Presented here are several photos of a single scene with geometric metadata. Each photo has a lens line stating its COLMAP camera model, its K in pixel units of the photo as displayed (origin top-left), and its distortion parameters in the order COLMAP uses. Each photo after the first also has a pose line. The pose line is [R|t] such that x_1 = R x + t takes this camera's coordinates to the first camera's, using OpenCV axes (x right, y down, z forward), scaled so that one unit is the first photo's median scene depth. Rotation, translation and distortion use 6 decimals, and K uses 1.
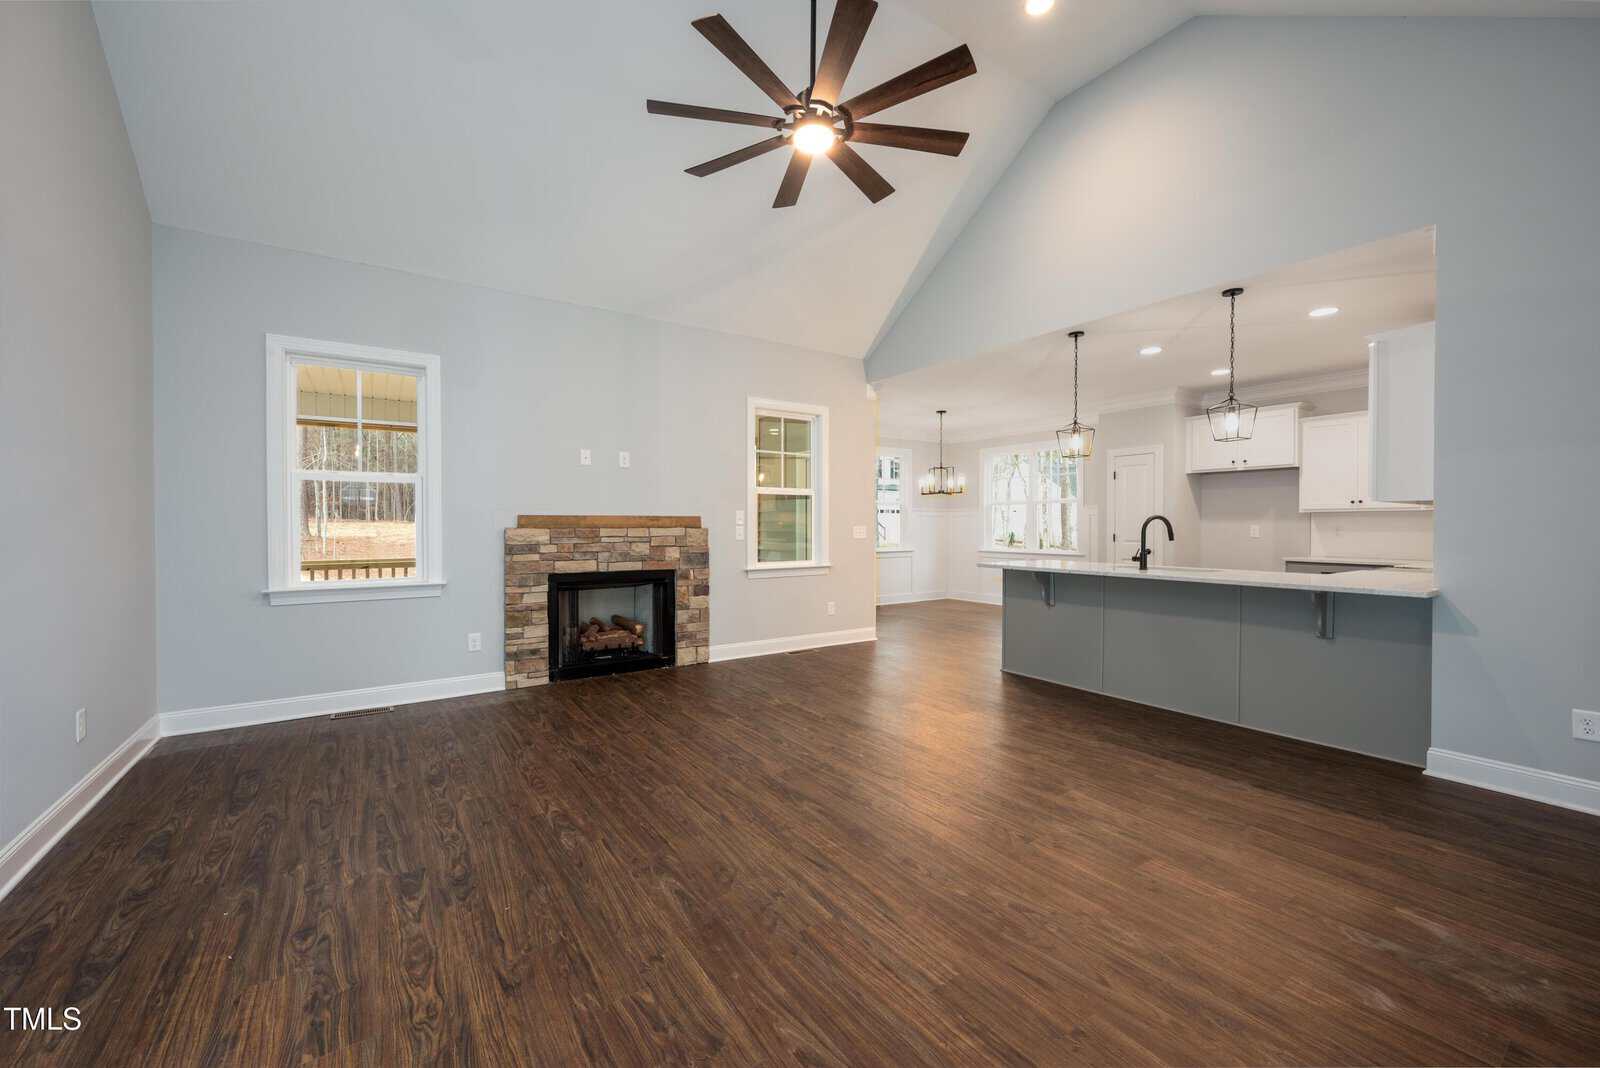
lens RADIAL K [[627.0, 0, 802.6], [0, 627.0, 529.2], [0, 0, 1]] dist [-0.001649, -0.000155]
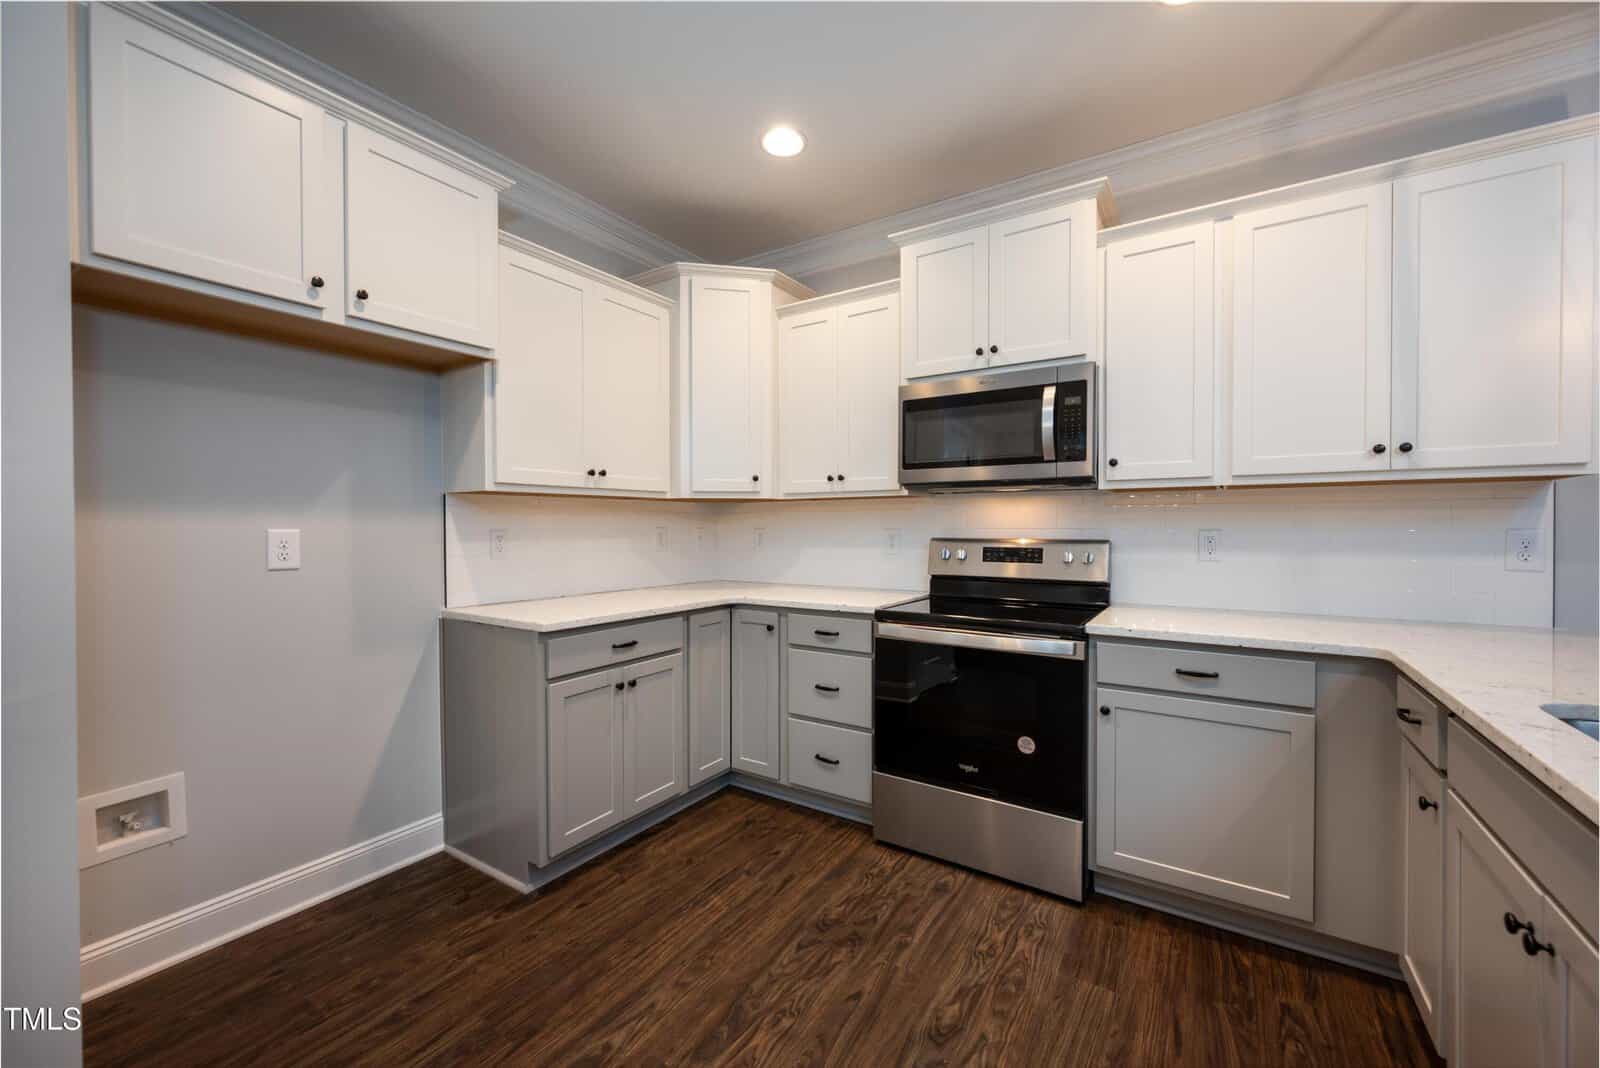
lens RADIAL K [[627.0, 0, 802.6], [0, 627.0, 529.2], [0, 0, 1]] dist [-0.001649, -0.000155]
pose [[-0.378693, -0.004302, 0.925512, 0.205490], [0.007925, 0.999937, 0.007891, -0.003376], [-0.925489, 0.010322, -0.378635, 0.501467]]
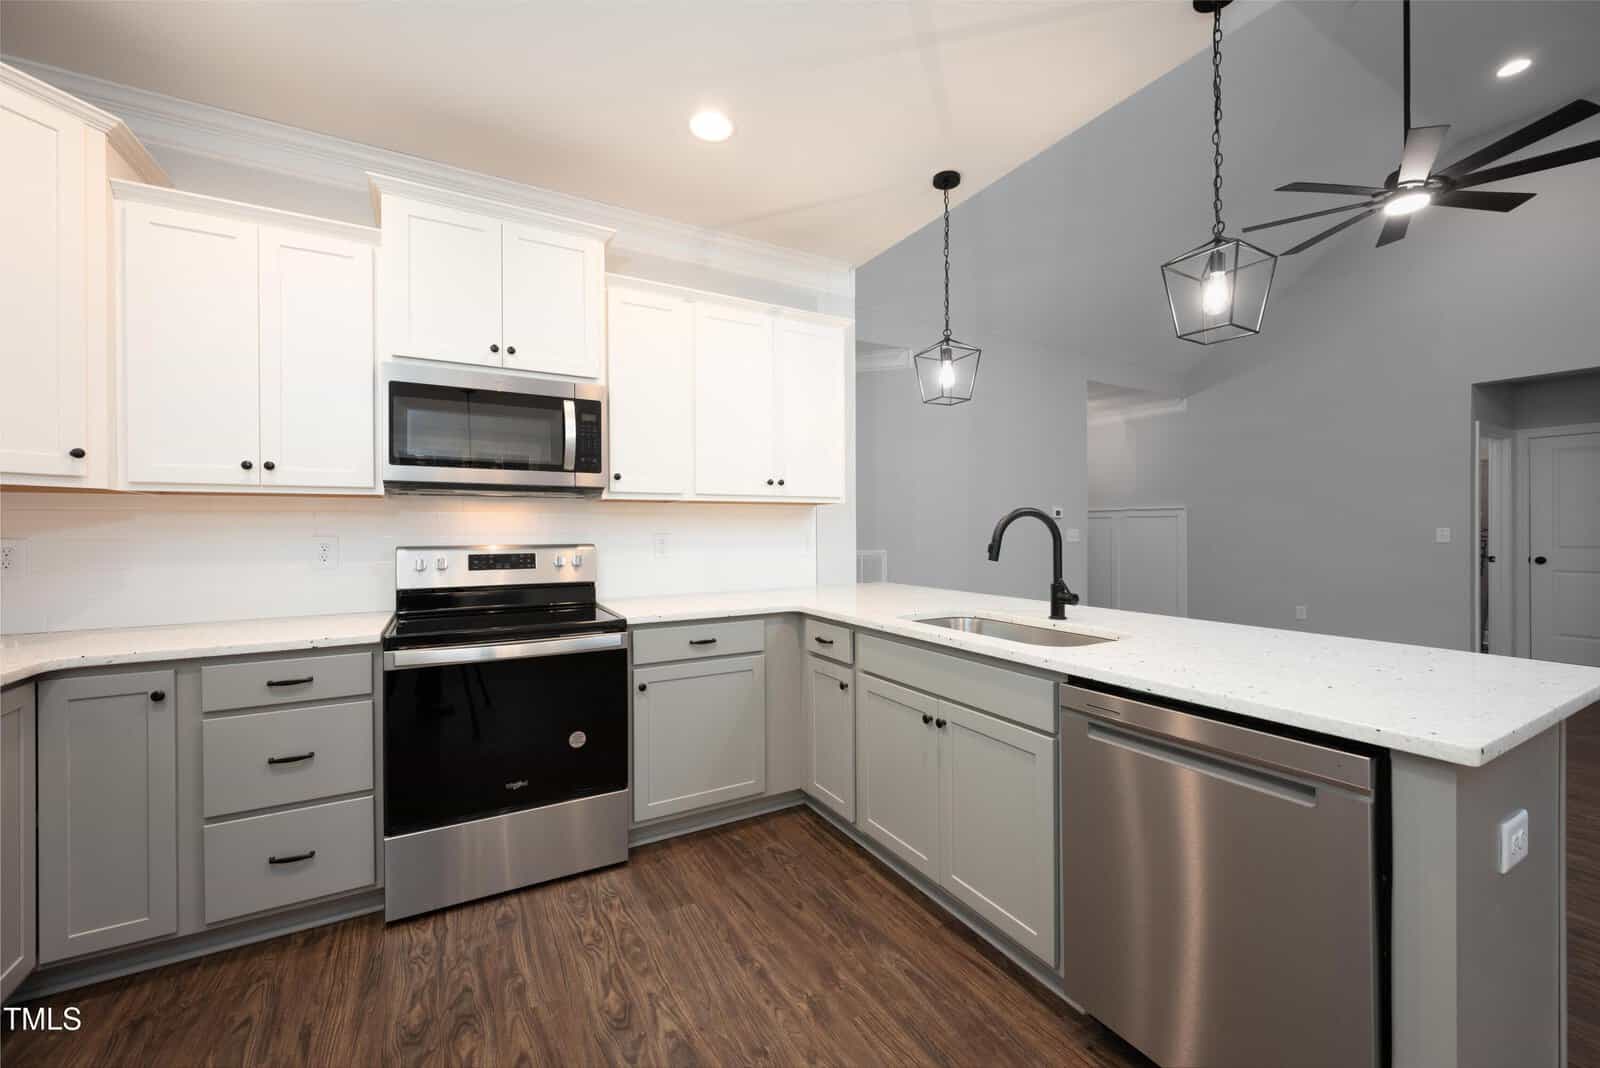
lens RADIAL K [[627.0, 0, 802.6], [0, 627.0, 529.2], [0, 0, 1]] dist [-0.001649, -0.000155]
pose [[-0.996520, 0.006503, 0.083105, 0.261171], [0.007034, 0.999957, 0.006101, -0.003714], [-0.083062, 0.006664, -0.996522, 0.555099]]
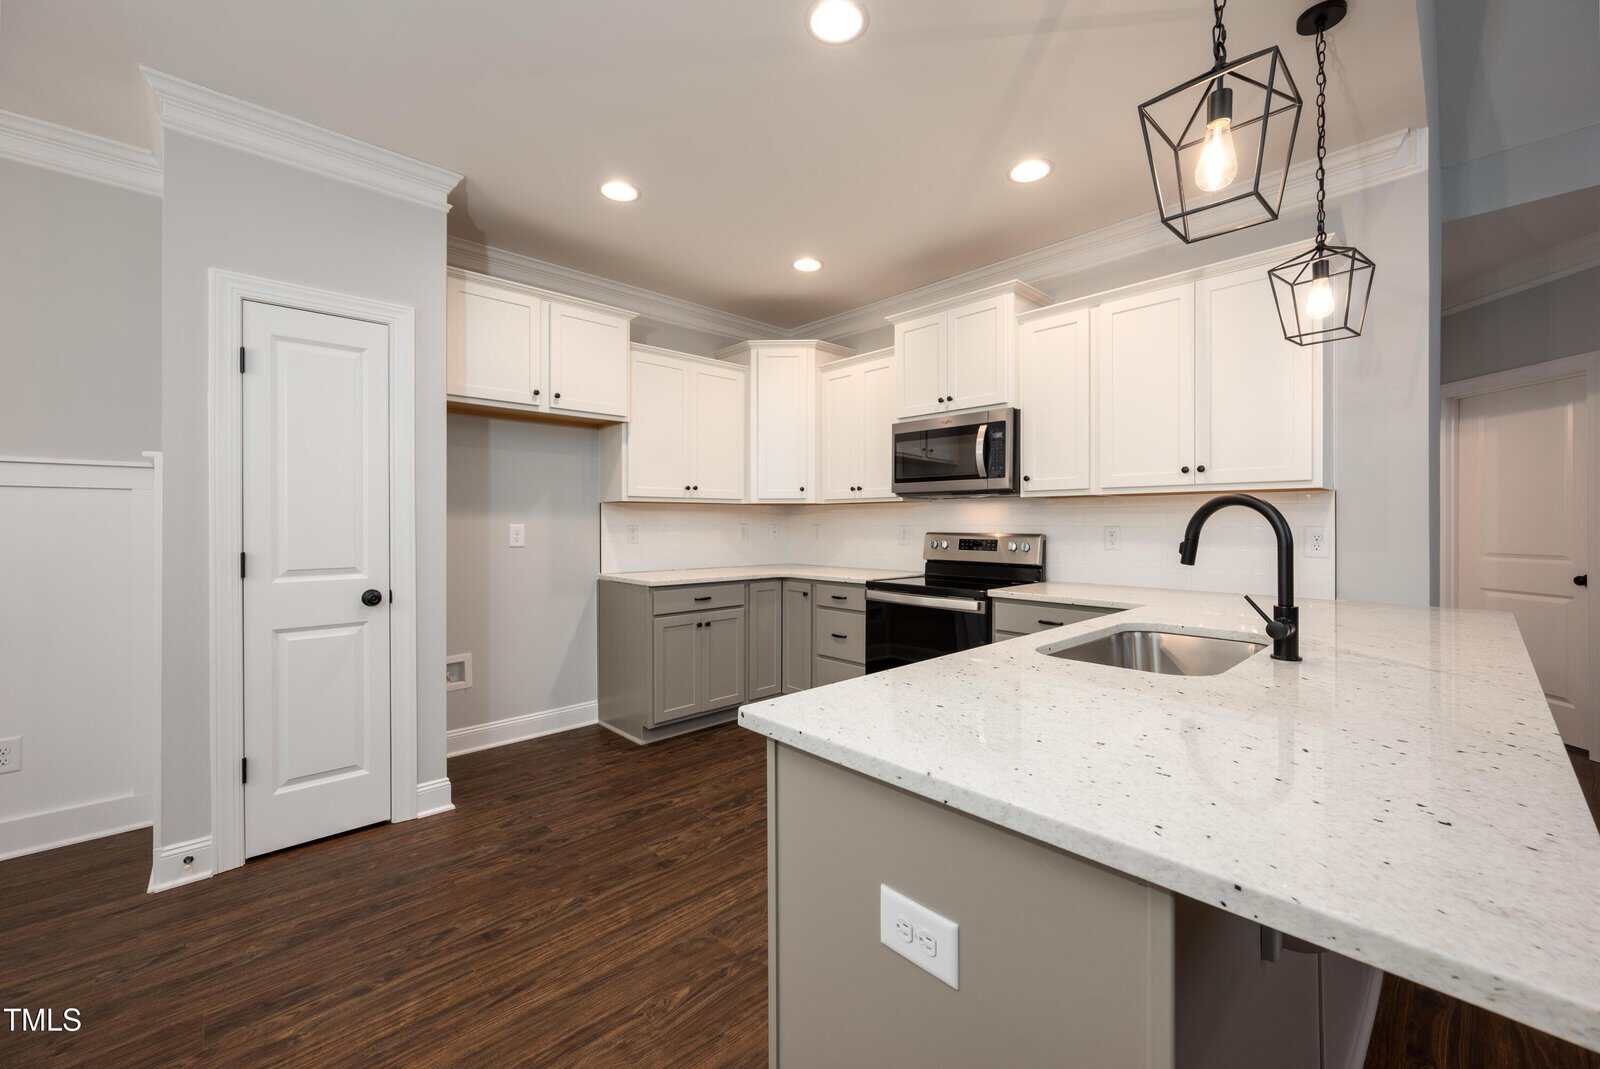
lens RADIAL K [[636.5, 0, 801.6], [0, 636.5, 516.3], [0, 0, 1]] dist [0.000404, -0.000090]
pose [[-0.150791, 0.010788, 0.988507, 0.094752], [0.006297, 0.999931, -0.009952, -0.003066], [-0.988546, 0.004724, -0.150849, 0.478648]]
